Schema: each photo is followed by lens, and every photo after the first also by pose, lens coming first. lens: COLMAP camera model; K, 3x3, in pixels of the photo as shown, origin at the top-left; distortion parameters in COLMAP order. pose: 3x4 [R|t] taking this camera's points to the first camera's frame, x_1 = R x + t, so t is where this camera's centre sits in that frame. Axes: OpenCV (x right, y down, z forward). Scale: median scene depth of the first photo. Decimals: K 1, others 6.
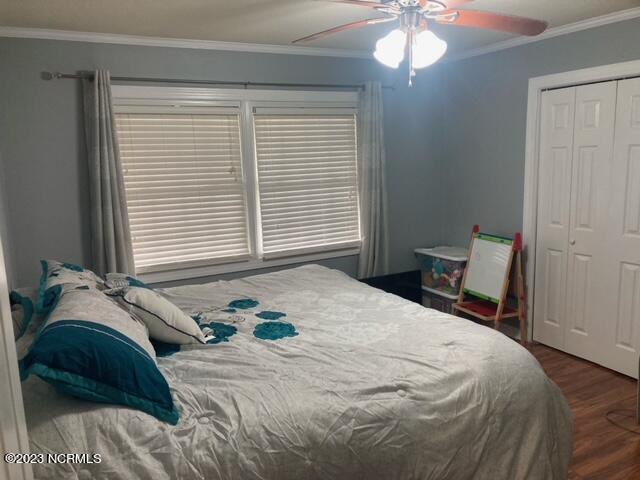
lens RADIAL K [[528.0, 0, 319.8], [0, 528.0, 236.8], [0, 0, 1]] dist [0.011644, 0.008874]
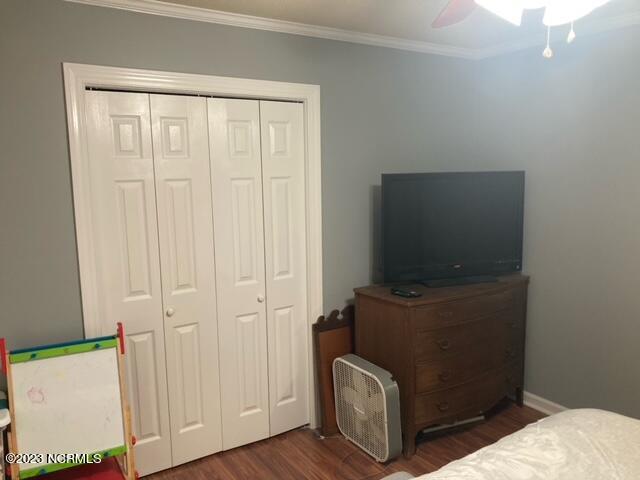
lens RADIAL K [[528.0, 0, 319.8], [0, 528.0, 236.8], [0, 0, 1]] dist [0.011644, 0.008874]
pose [[-0.122774, -0.087525, 0.988568, -0.248118], [0.175994, 0.978396, 0.108481, -0.135765], [-0.976705, 0.187300, -0.104717, 0.888751]]
